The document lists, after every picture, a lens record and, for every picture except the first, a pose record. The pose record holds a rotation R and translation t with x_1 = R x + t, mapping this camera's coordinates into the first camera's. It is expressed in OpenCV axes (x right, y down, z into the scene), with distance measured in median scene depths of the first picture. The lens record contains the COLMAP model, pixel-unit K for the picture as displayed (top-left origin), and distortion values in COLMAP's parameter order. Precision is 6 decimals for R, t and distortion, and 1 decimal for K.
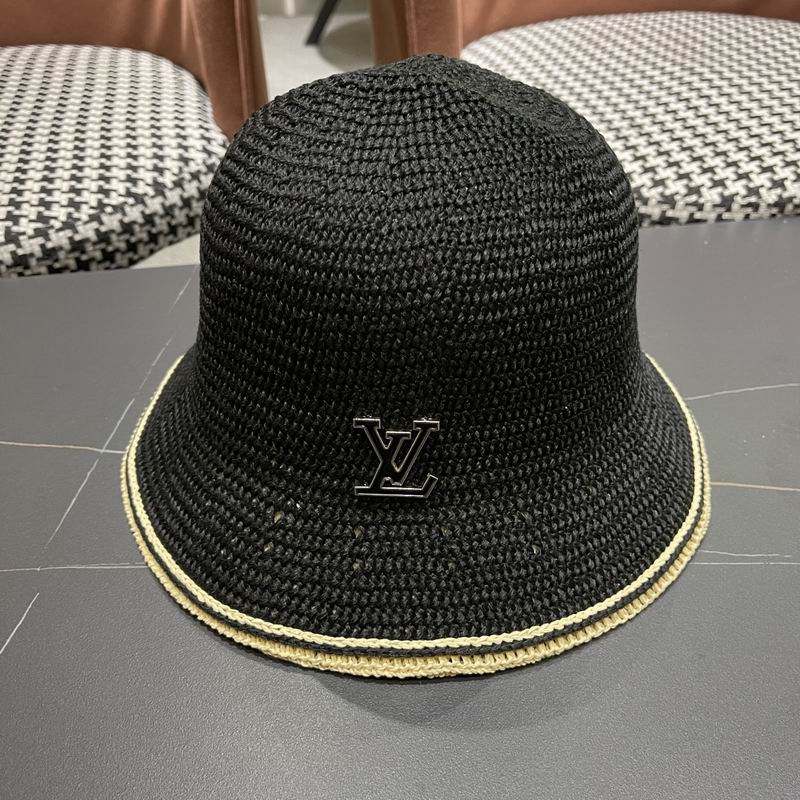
lens RADIAL K [[833.3, 0, 396.0], [0, 833.3, 404.0], [0, 0, 1]] dist [0.014829, 0.000000]
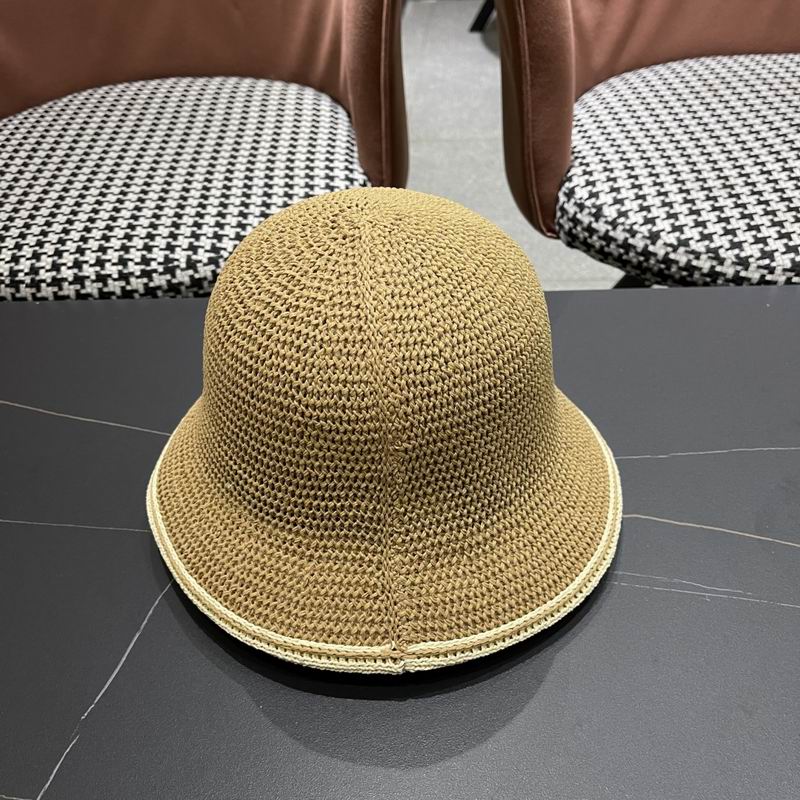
lens RADIAL K [[833.3, 0, 397.1], [0, 833.3, 409.6], [0, 0, 1]] dist [0.014829, 0.000000]
pose [[0.981336, 0.091093, -0.169357, 0.078376], [-0.082187, 0.994875, 0.058892, -0.074084], [0.173854, -0.043874, 0.983794, -0.192123]]
